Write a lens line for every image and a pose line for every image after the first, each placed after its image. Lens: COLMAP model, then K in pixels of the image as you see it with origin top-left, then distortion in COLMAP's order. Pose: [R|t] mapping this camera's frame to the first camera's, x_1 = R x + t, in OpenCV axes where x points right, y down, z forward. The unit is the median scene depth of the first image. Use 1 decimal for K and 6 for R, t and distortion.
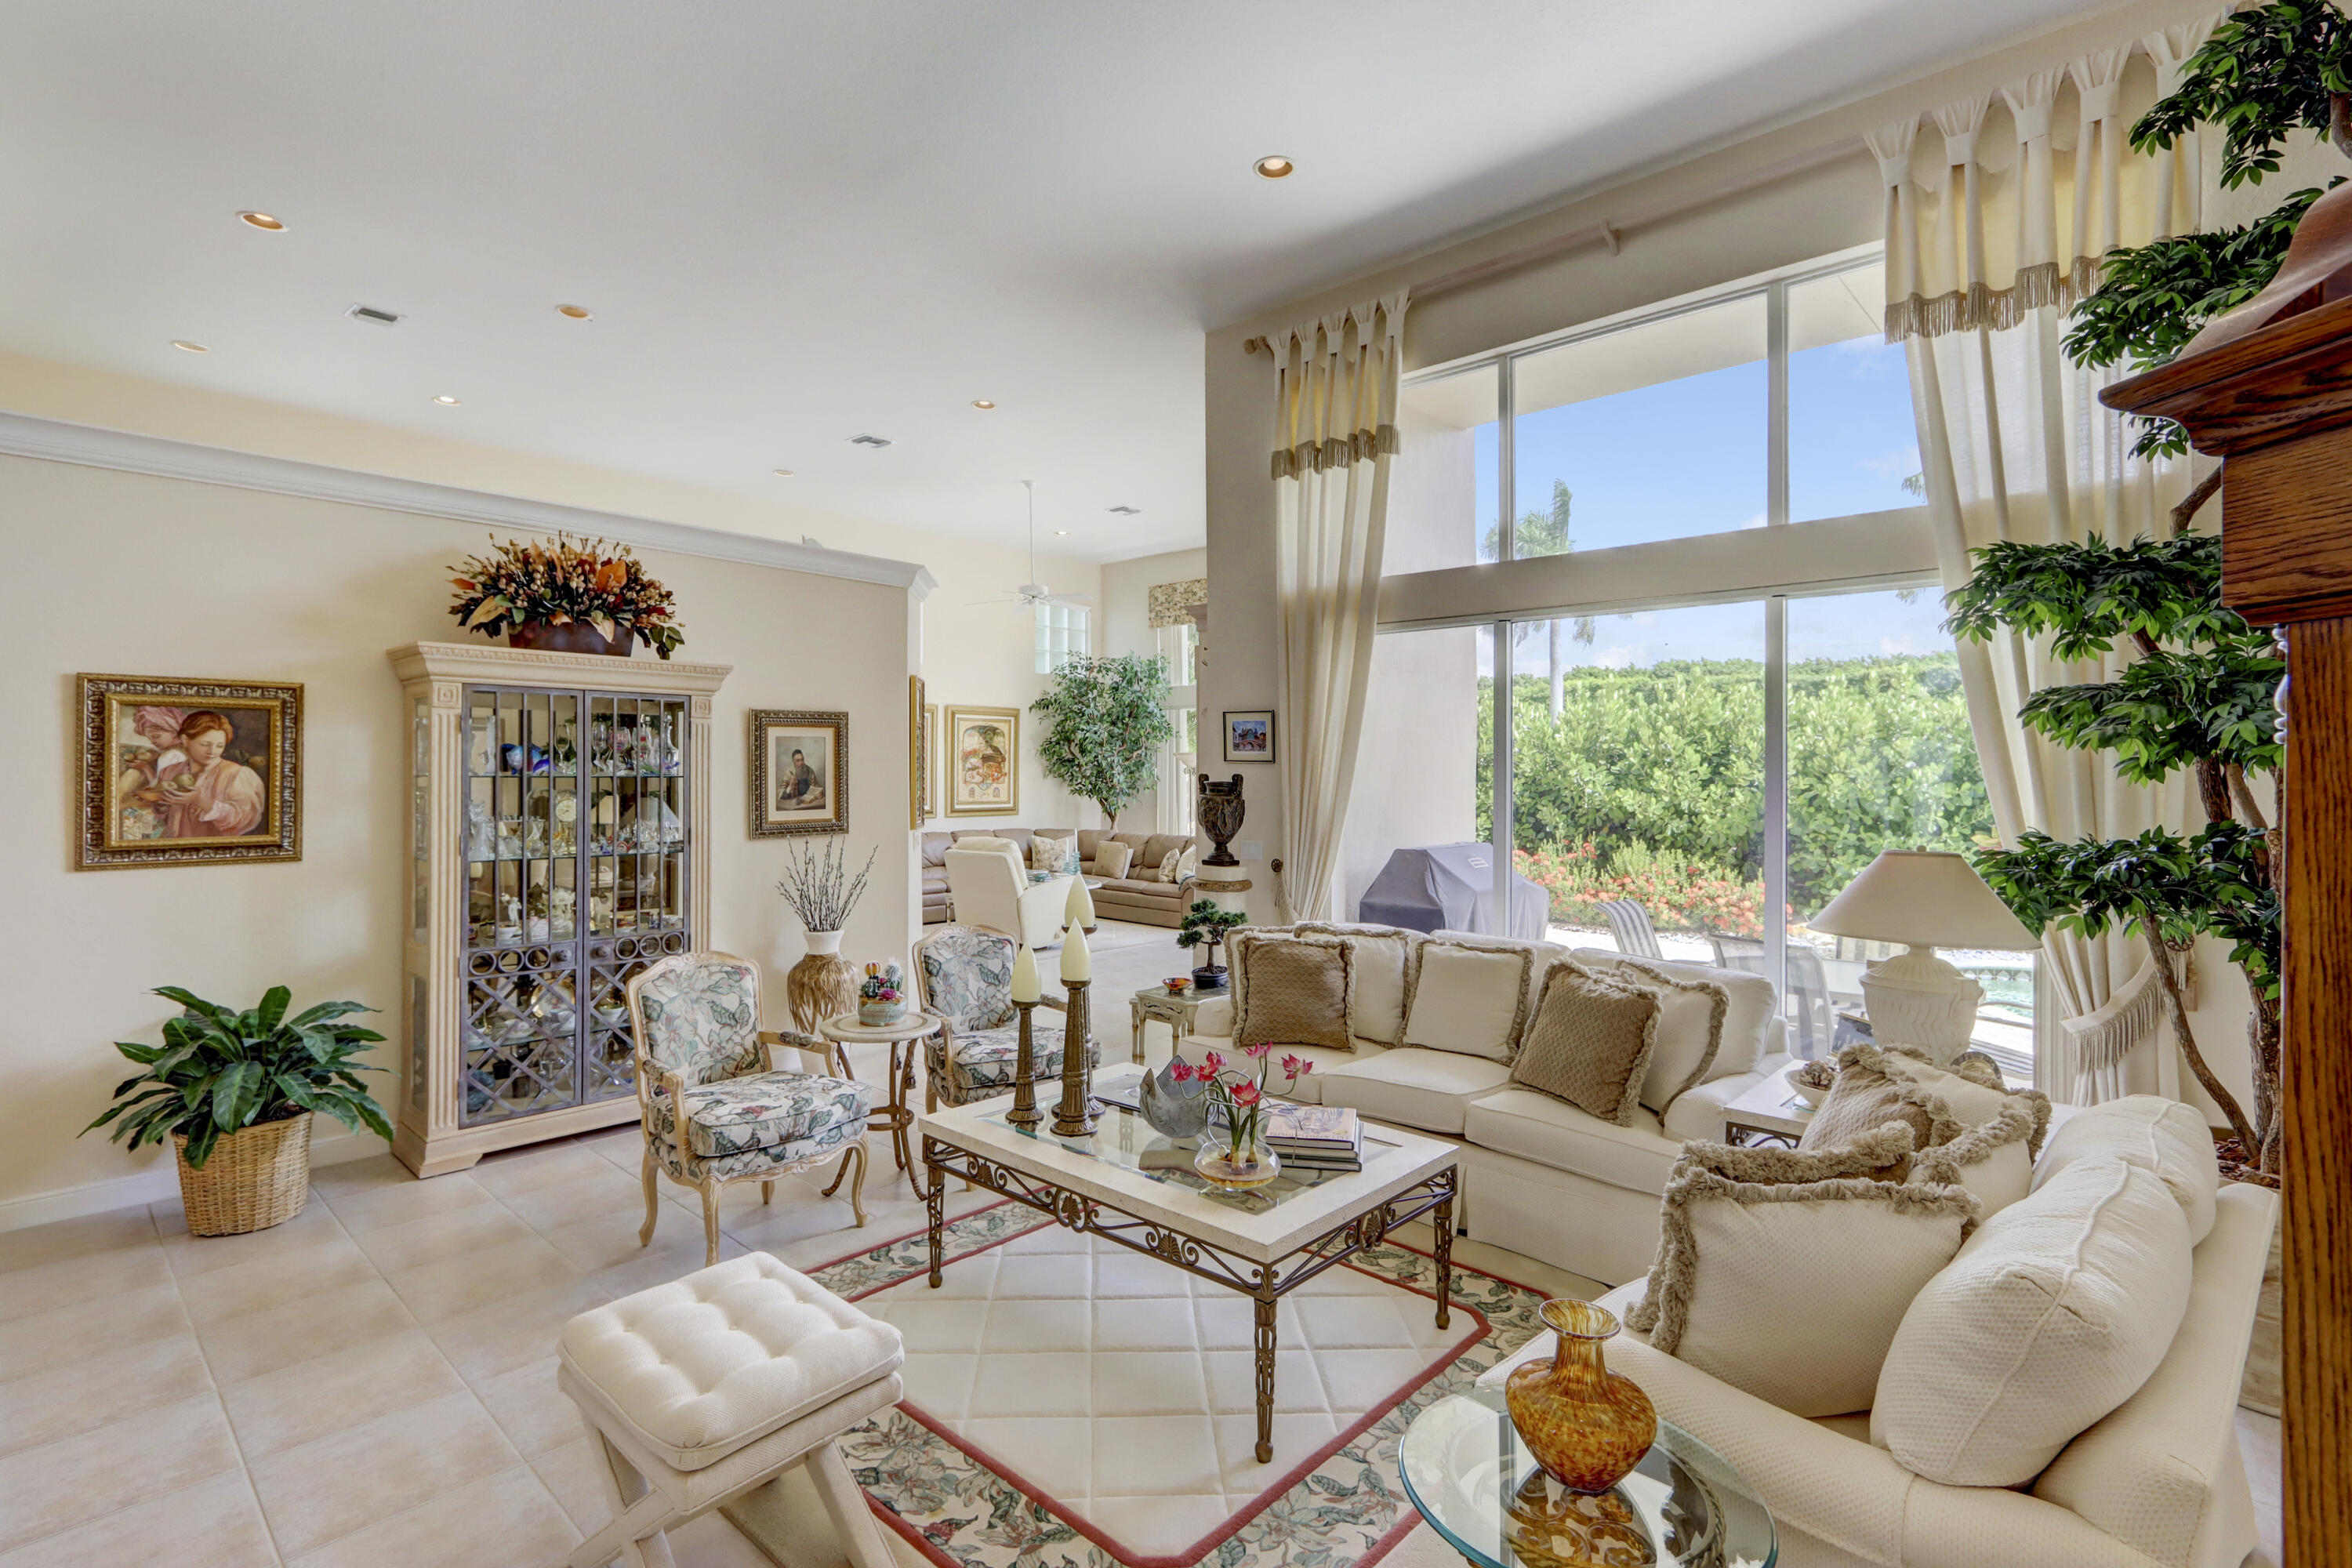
lens RADIAL K [[1113.1, 0, 1183.0], [0, 1113.1, 792.7], [0, 0, 1]] dist [0.002689, 0.002353]
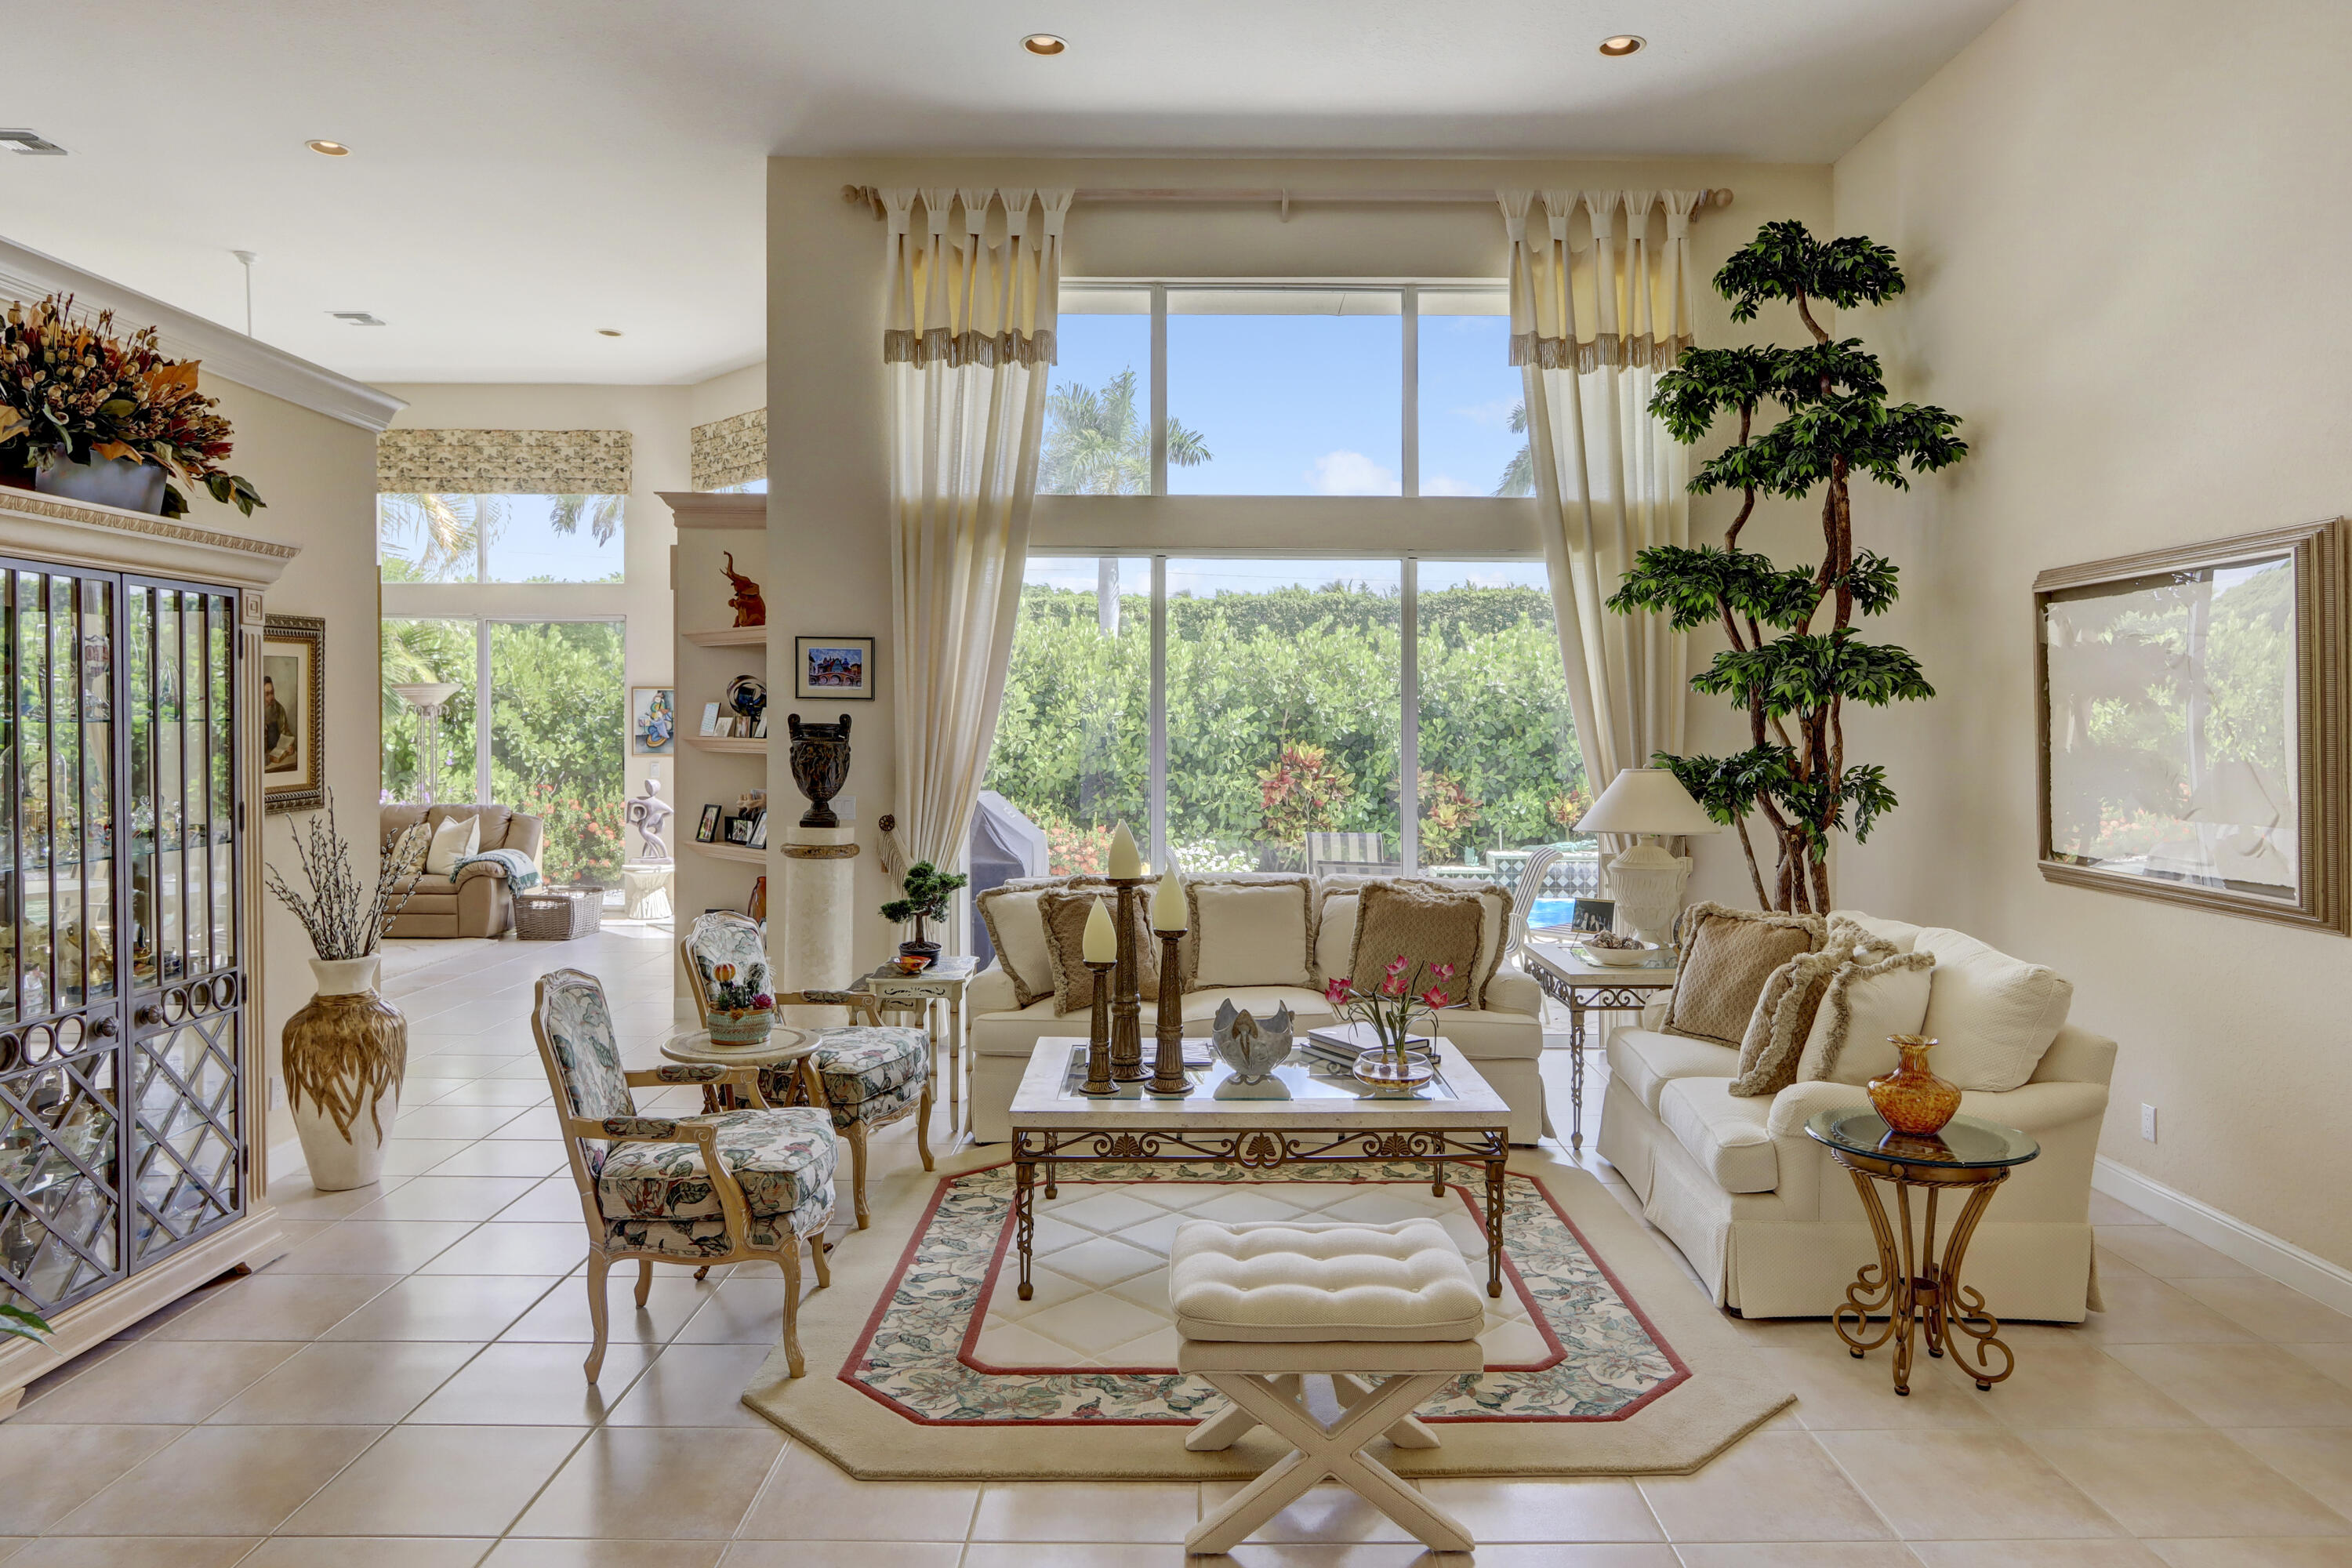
lens RADIAL K [[1449.8, 0, 1224.3], [0, 1449.8, 748.6], [0, 0, 1]] dist [-0.018678, 0.005271]
pose [[0.725205, -0.017779, 0.688303, -0.474534], [0.013044, 0.999842, 0.012083, -0.000661], [-0.688409, 0.000215, 0.725322, 0.036522]]
